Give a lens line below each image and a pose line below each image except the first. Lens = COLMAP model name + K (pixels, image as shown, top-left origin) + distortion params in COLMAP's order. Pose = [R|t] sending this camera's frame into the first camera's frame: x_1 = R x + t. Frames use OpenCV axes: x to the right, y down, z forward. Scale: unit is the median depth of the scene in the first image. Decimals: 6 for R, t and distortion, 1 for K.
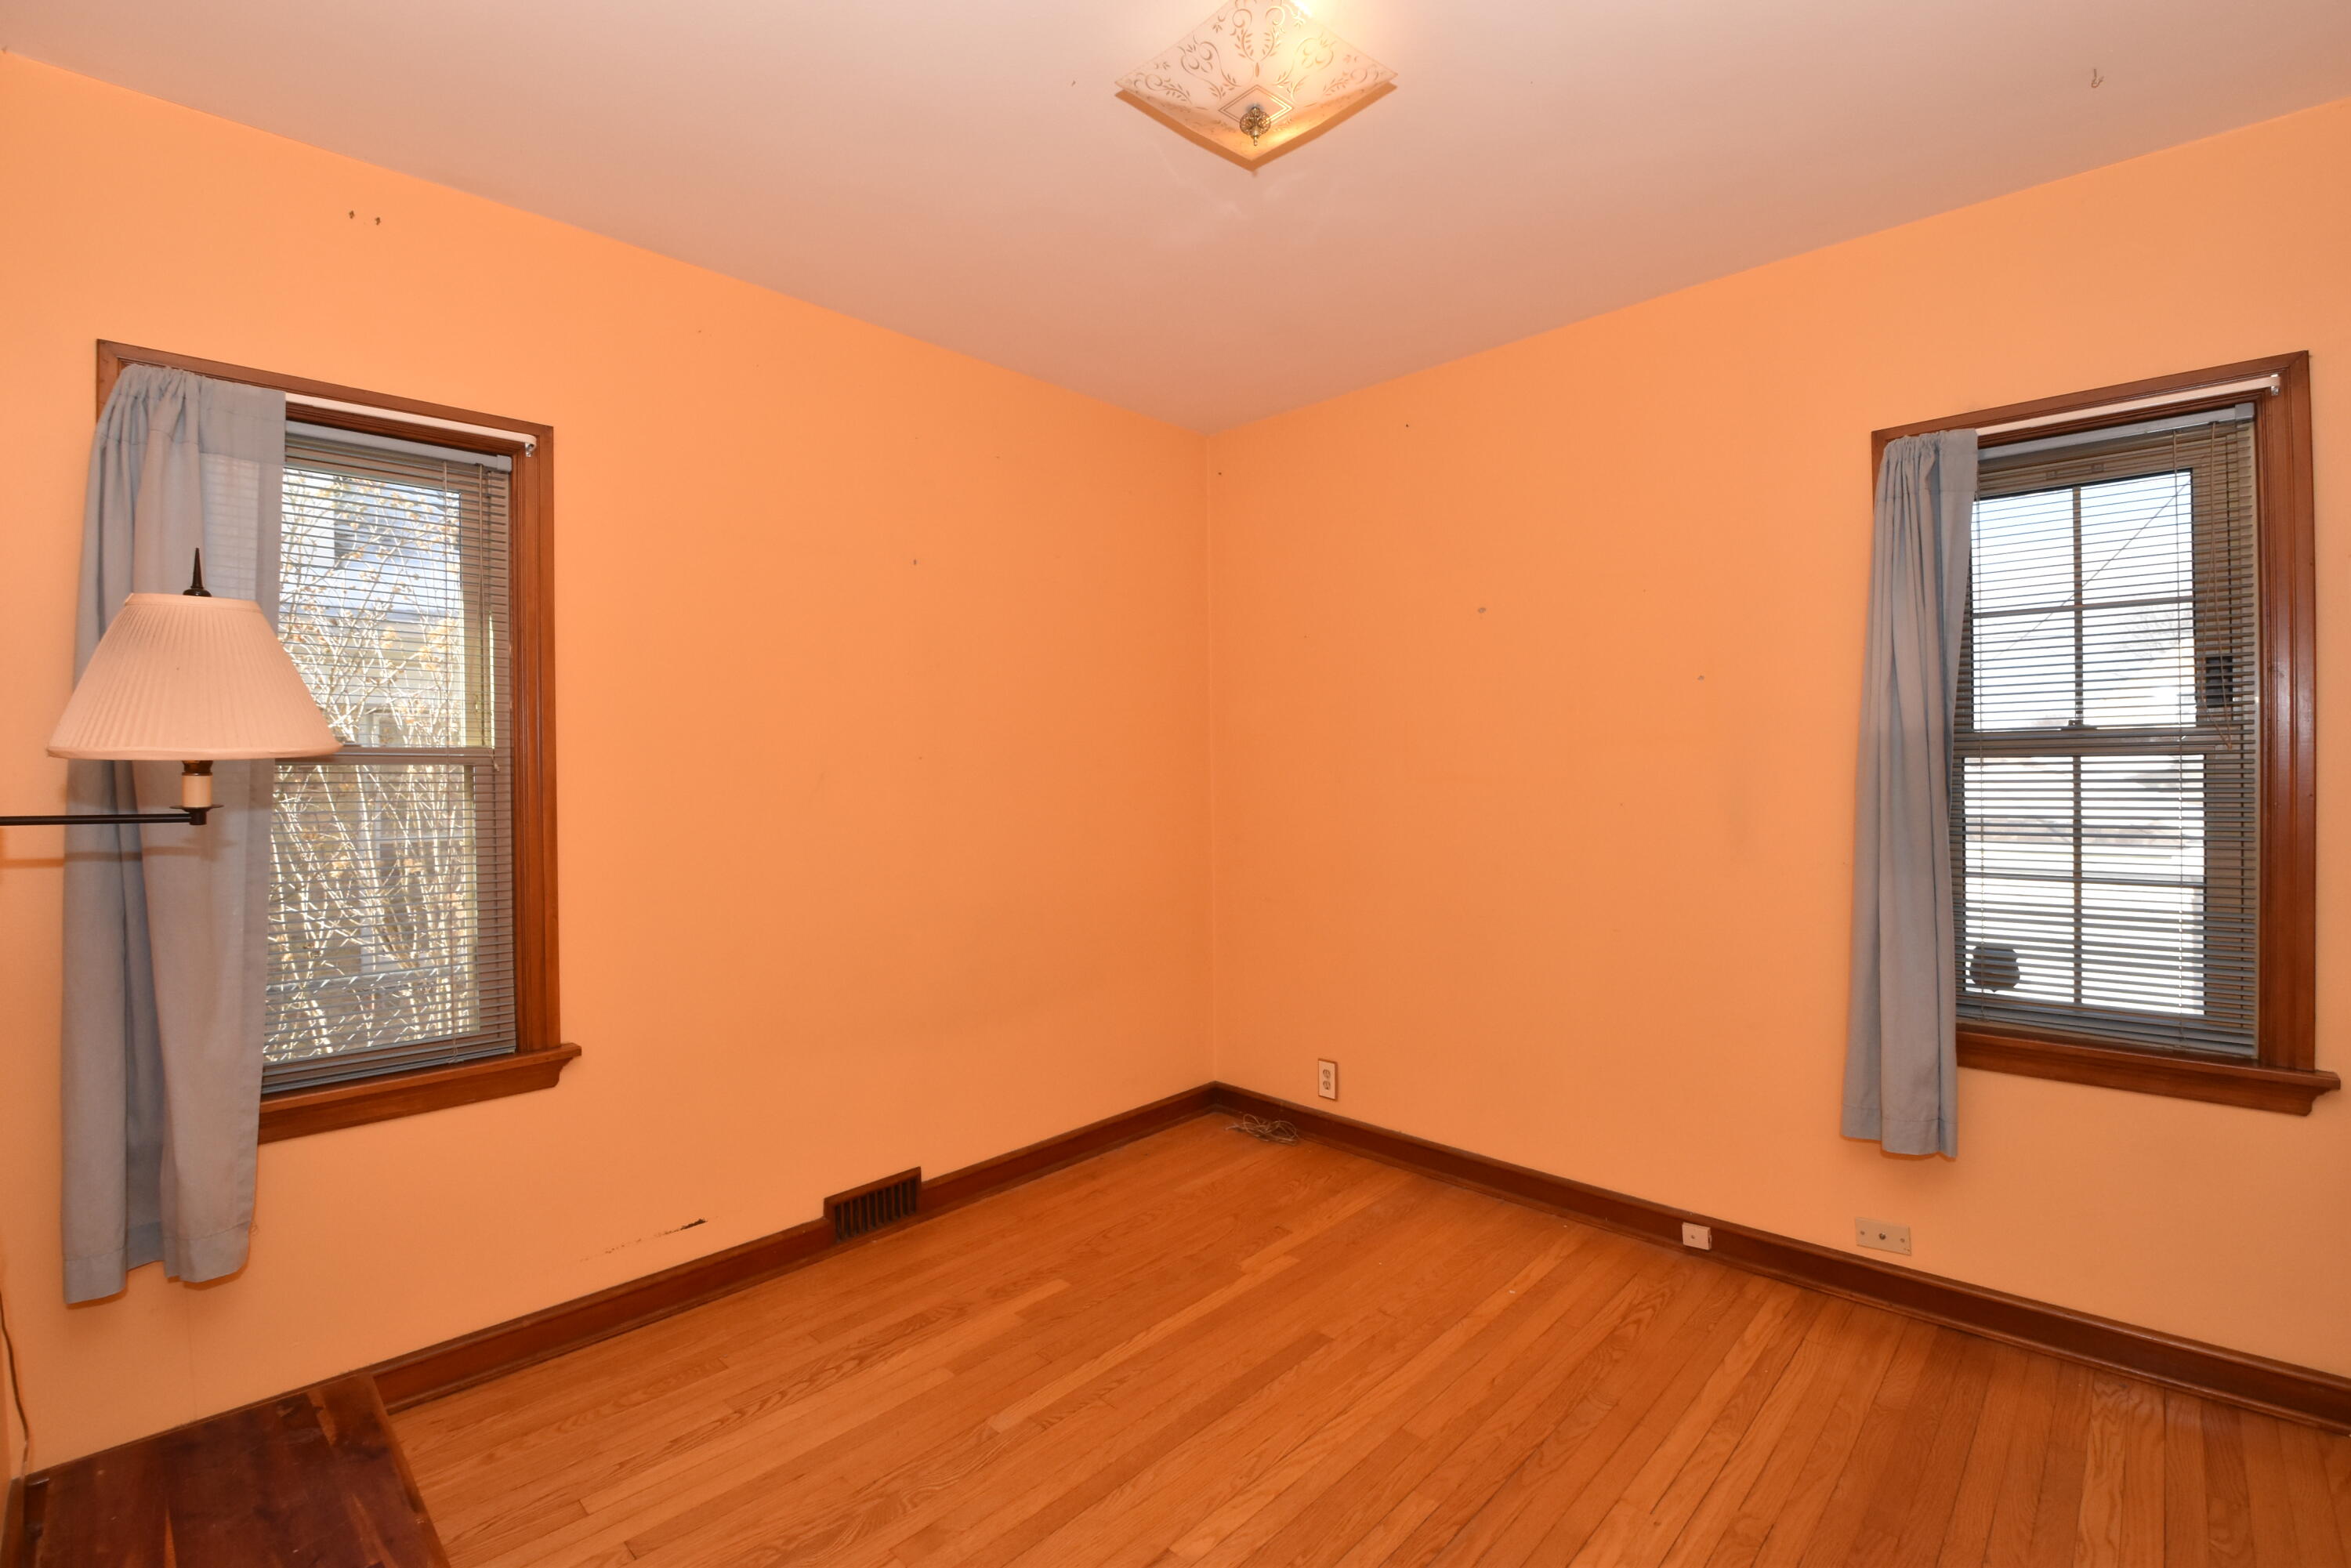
lens RADIAL K [[1041.9, 0, 1175.5], [0, 1041.9, 784.0], [0, 0, 1]] dist [-0.000985, -0.000091]
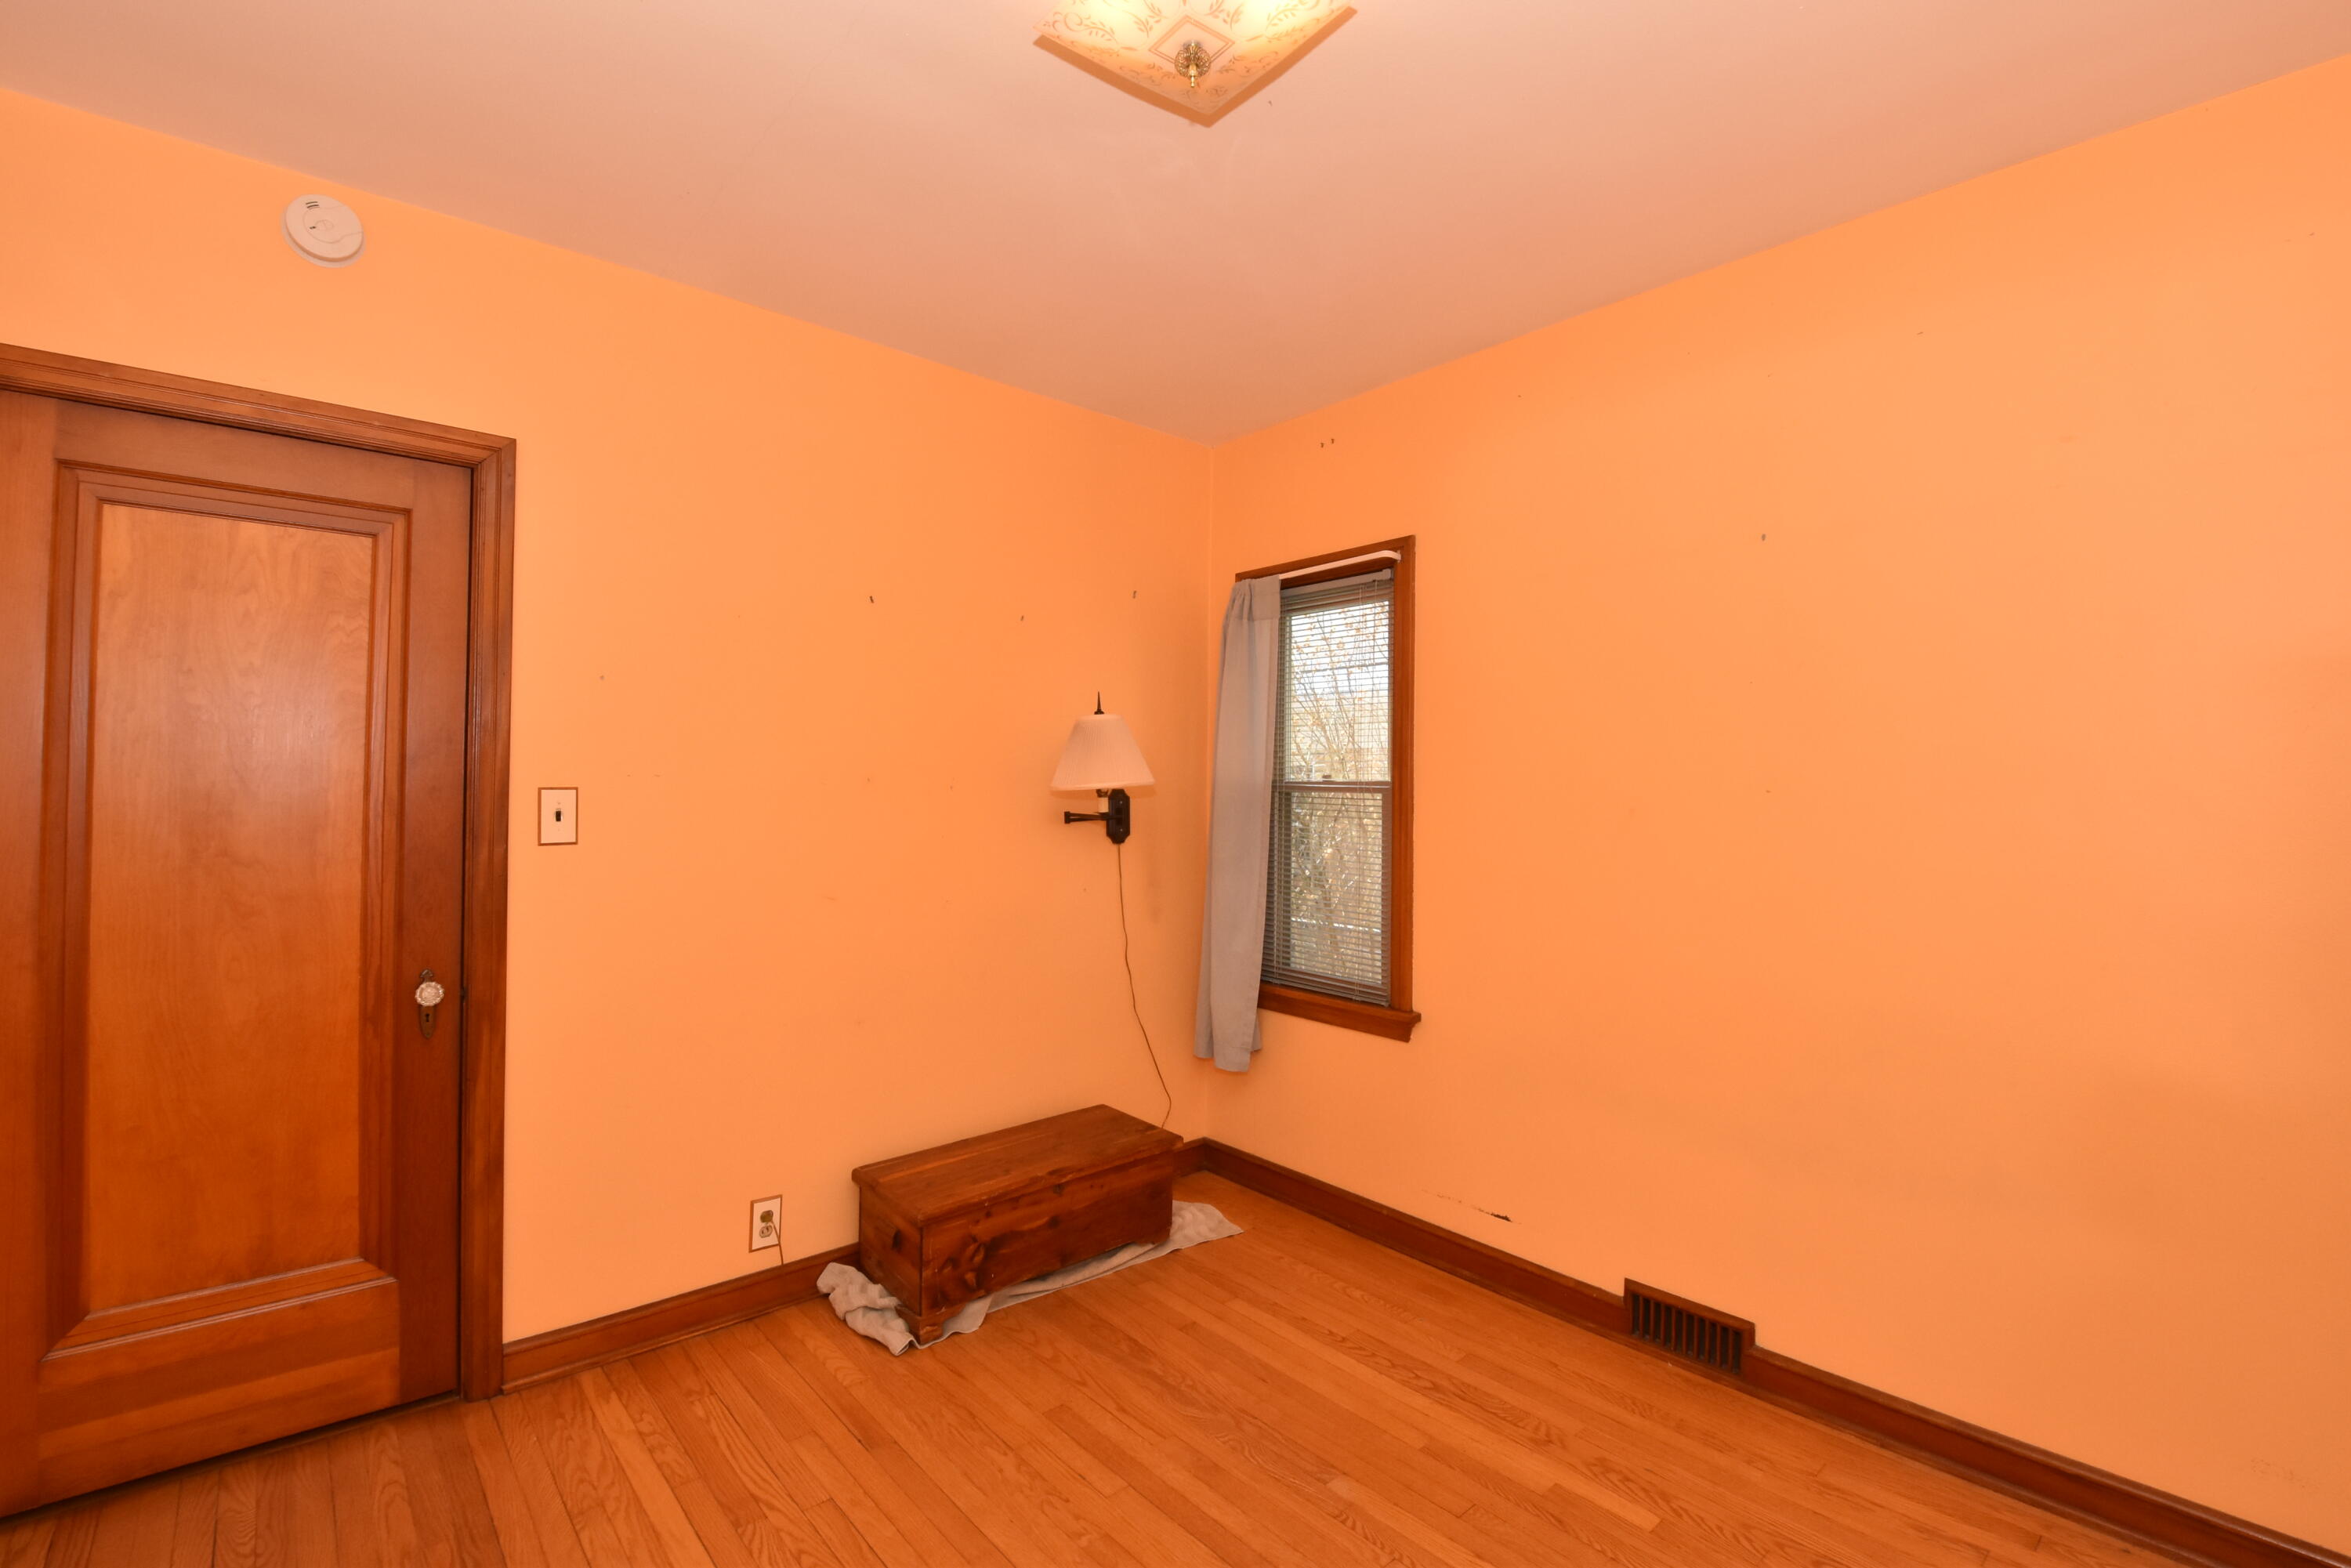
lens RADIAL K [[1049.6, 0, 1176.4], [0, 1049.6, 777.6], [0, 0, 1]] dist [0.064939, -0.043654]
pose [[-0.068769, 0.004029, -0.997624, 0.742777], [-0.019957, 0.999786, 0.005413, -0.041324], [0.997433, 0.020282, -0.068674, 0.802622]]
